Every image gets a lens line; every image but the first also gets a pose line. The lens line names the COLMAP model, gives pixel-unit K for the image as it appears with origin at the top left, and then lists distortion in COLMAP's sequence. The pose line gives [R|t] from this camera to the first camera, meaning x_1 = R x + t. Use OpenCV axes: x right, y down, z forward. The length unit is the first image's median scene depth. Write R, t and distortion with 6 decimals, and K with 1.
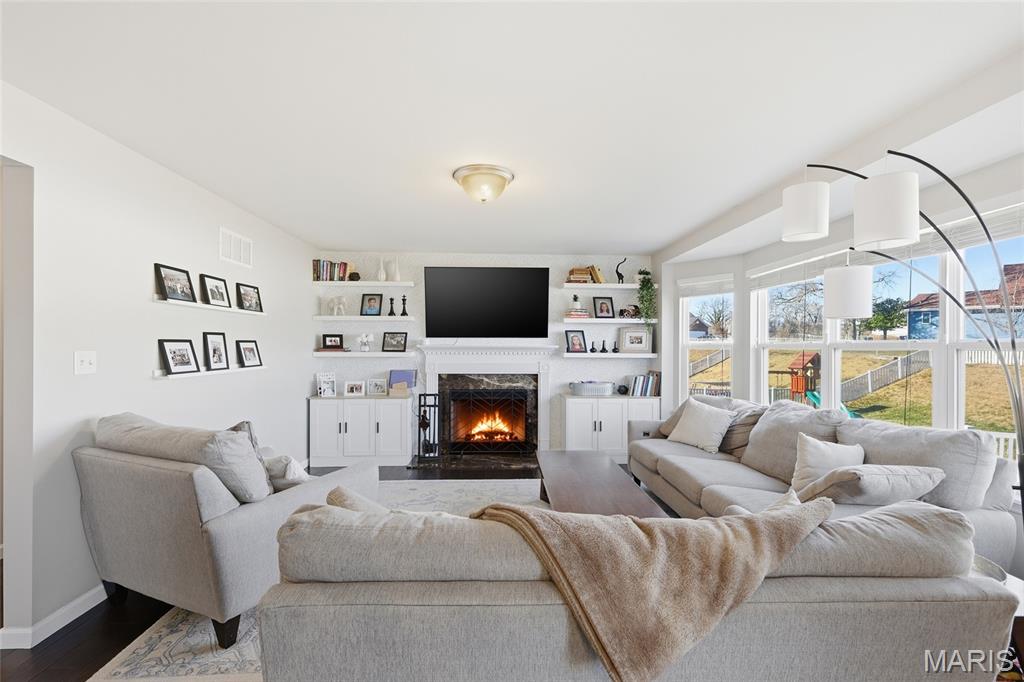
lens RADIAL K [[444.0, 0, 510.5], [0, 444.0, 347.2], [0, 0, 1]] dist [0.000323, 0.000863]
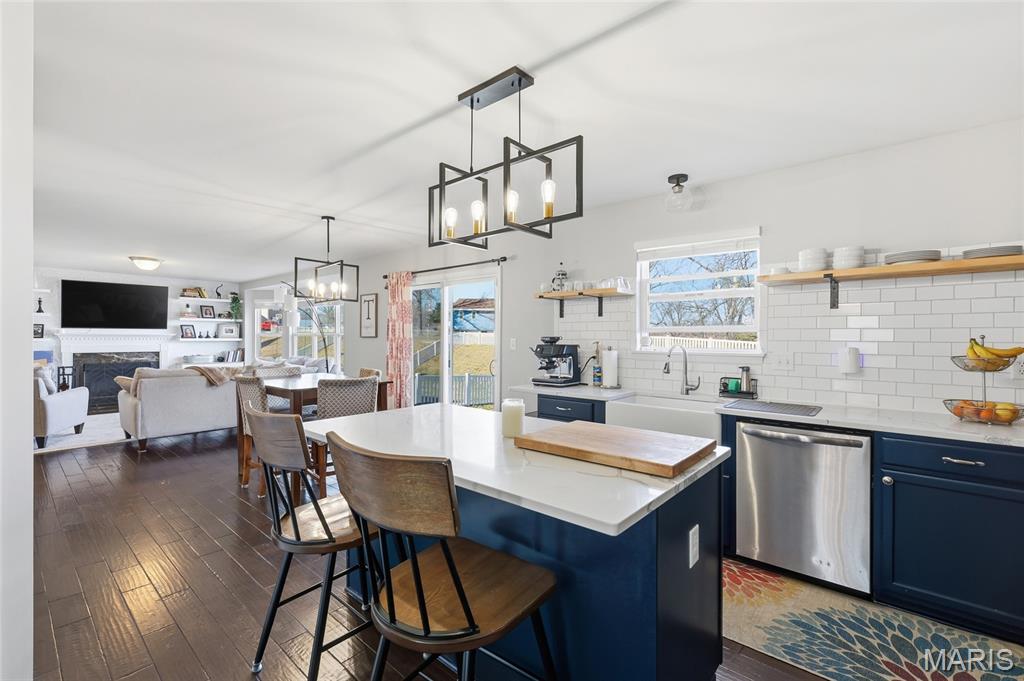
lens RADIAL K [[444.0, 0, 512.7], [0, 444.0, 338.6], [0, 0, 1]] dist [0.000323, 0.000863]
pose [[0.681966, -0.005012, 0.731366, -0.250318], [-0.001190, 0.999968, 0.007962, -0.001134], [-0.731383, -0.006300, 0.681938, -1.070406]]
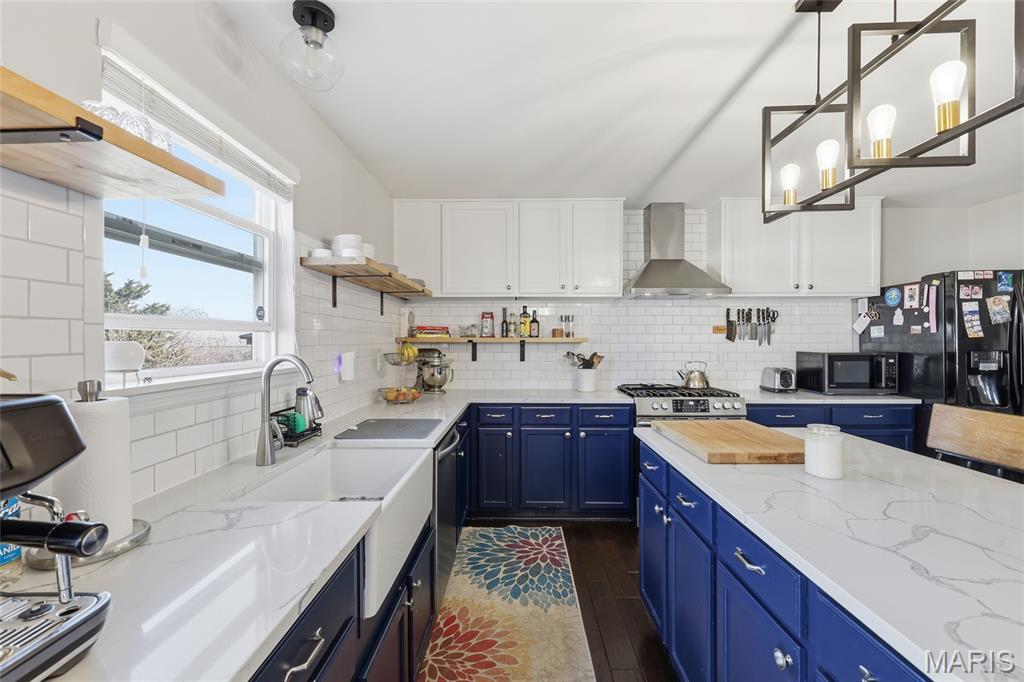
lens RADIAL K [[444.0, 0, 510.2], [0, 444.0, 339.7], [0, 0, 1]] dist [0.000323, 0.000863]
pose [[-0.998197, 0.000270, 0.060018, 0.196868], [0.000229, 1.000000, -0.000681, 0.000402], [-0.060018, -0.000666, -0.998197, -0.536205]]
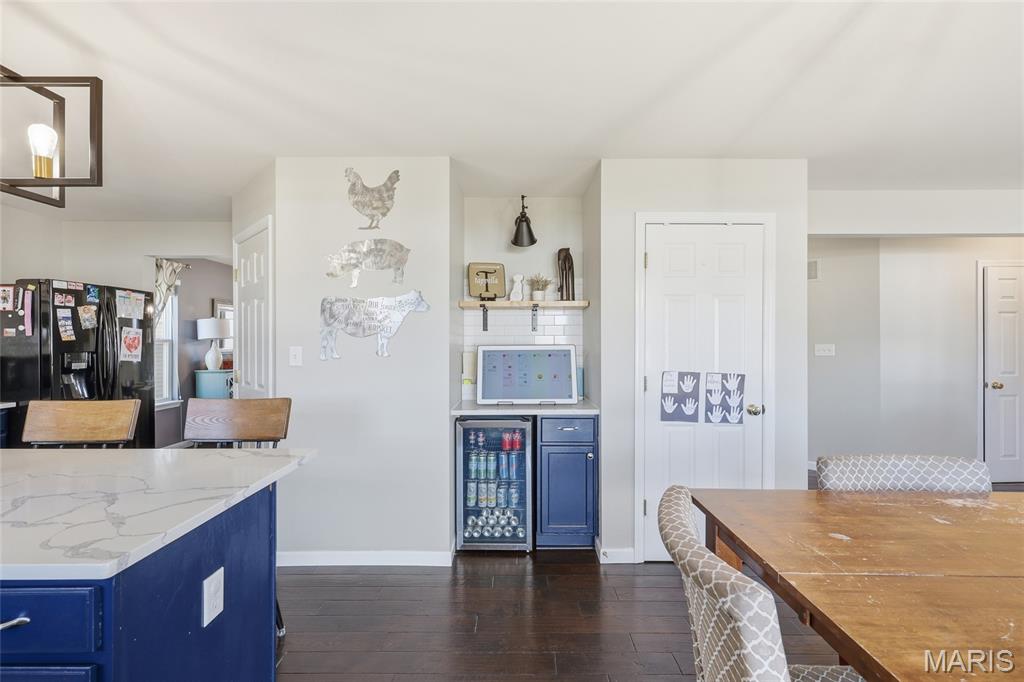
lens RADIAL K [[444.0, 0, 510.6], [0, 444.0, 341.2], [0, 0, 1]] dist [0.000323, 0.000863]
pose [[-0.042881, -0.001856, -0.999078, 0.249630], [0.000010, 0.999998, -0.001859, -0.000617], [0.999080, -0.000090, -0.042881, -0.475616]]
